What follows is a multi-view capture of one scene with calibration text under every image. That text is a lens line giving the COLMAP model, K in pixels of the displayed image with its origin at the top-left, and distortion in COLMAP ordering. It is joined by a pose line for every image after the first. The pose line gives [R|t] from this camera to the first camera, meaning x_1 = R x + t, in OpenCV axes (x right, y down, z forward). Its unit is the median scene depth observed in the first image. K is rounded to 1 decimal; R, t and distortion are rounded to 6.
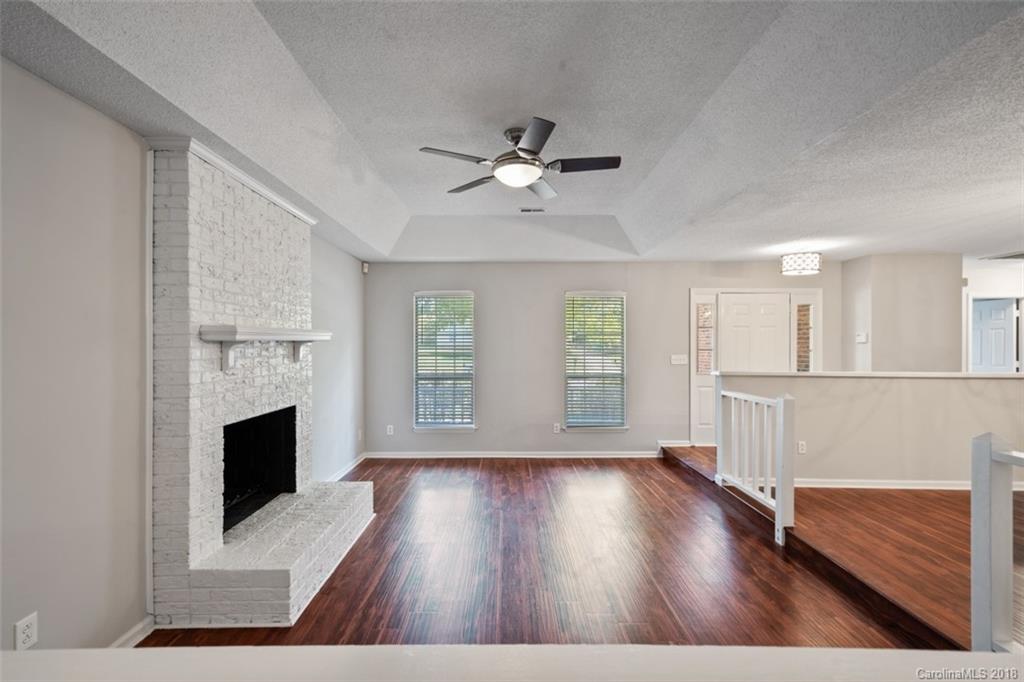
lens RADIAL K [[474.6, 0, 515.9], [0, 474.6, 342.3], [0, 0, 1]] dist [0.005716, -0.001126]
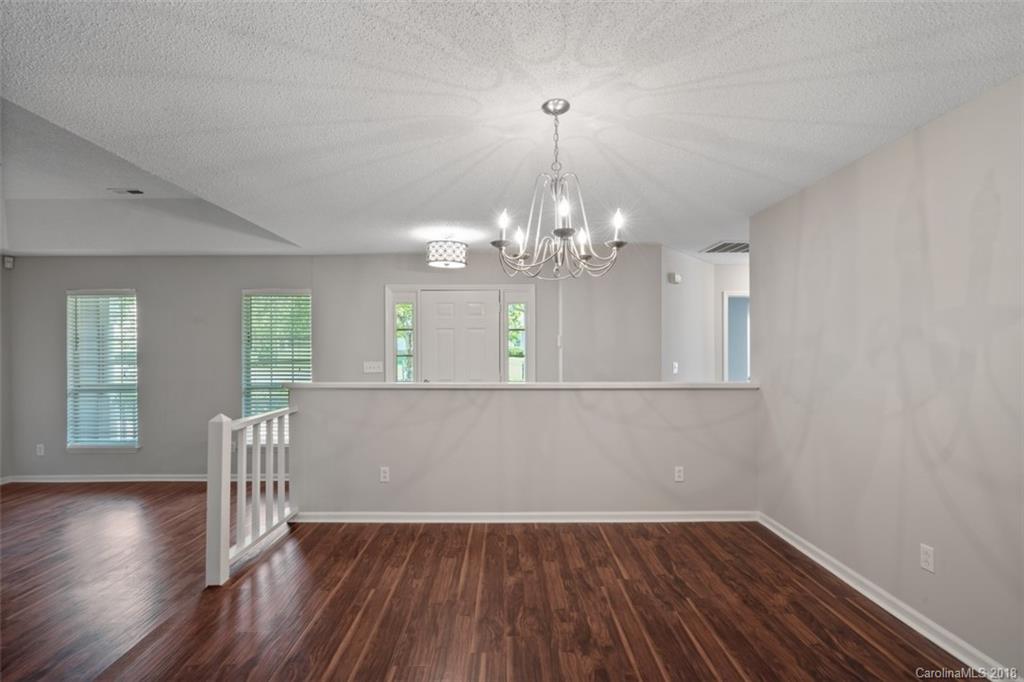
lens RADIAL K [[474.6, 0, 510.3], [0, 474.6, 346.4], [0, 0, 1]] dist [0.005716, -0.001126]
pose [[0.999991, -0.004183, 0.001179, 0.992053], [0.004182, 0.999991, 0.000335, -0.002268], [-0.001181, -0.000330, 0.999999, 0.202801]]
